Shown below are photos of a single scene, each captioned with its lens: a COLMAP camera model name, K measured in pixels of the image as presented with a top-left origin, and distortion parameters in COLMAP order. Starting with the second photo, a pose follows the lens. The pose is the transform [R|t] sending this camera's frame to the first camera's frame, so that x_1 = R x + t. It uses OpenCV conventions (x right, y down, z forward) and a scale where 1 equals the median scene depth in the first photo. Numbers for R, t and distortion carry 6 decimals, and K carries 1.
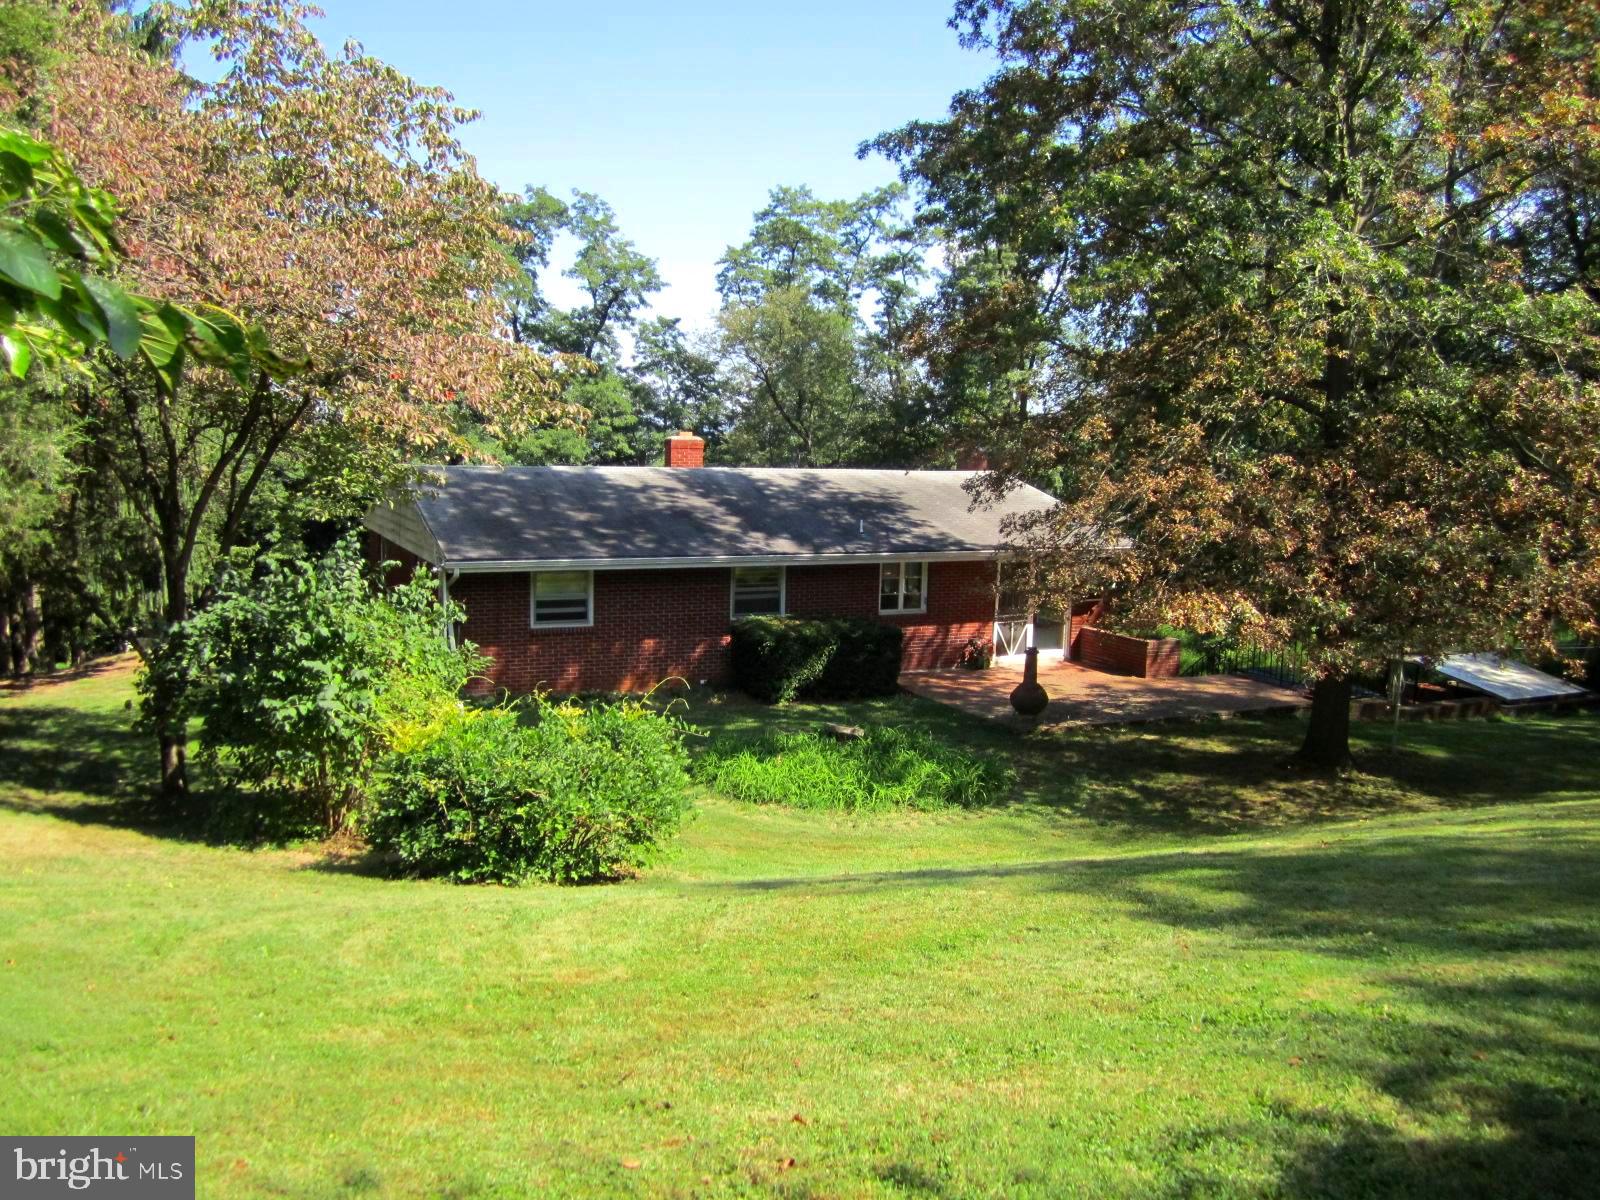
lens RADIAL K [[1363.9, 0, 797.7], [0, 1363.9, 595.8], [0, 0, 1]] dist [-0.003557, 0.001355]
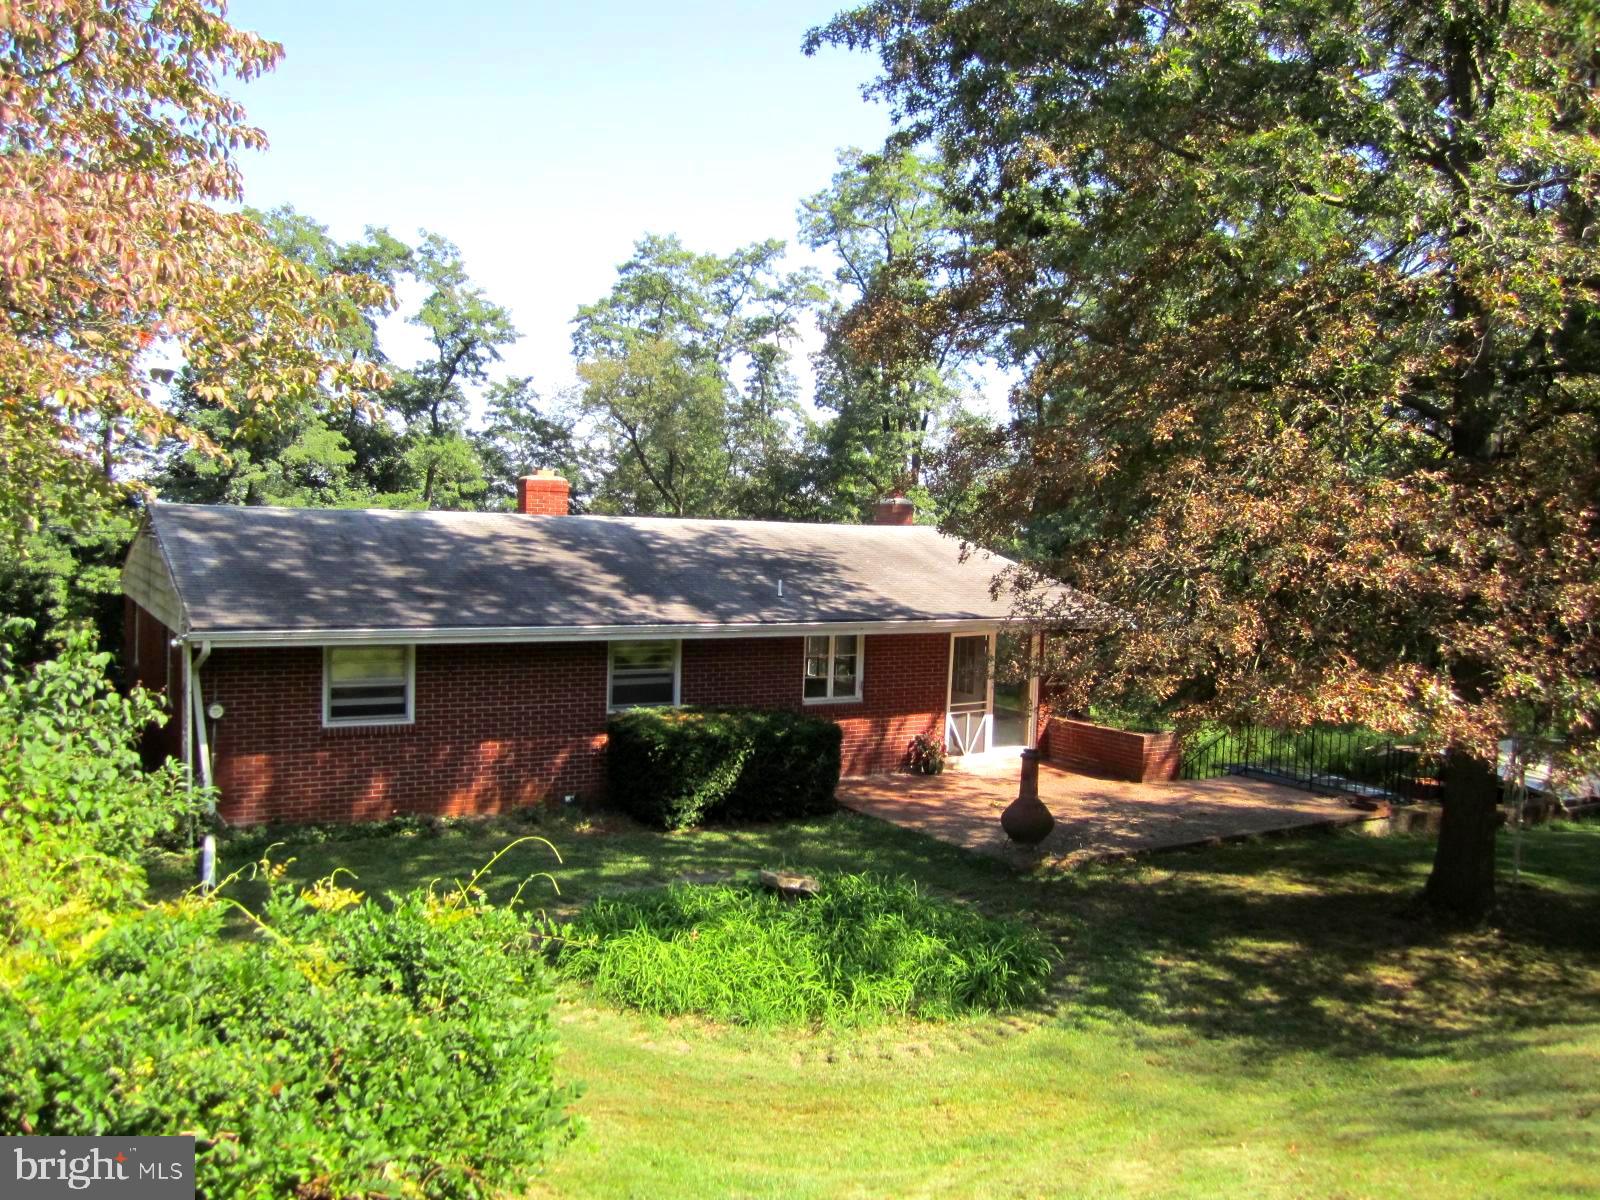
lens RADIAL K [[1297.7, 0, 802.7], [0, 1297.7, 607.8], [0, 0, 1]] dist [-0.027893, 0.002794]
pose [[0.992901, 0.003273, 0.118898, -0.026662], [0.003295, 0.998481, -0.055003, -0.000275], [-0.118898, 0.055004, 0.991382, 0.280544]]
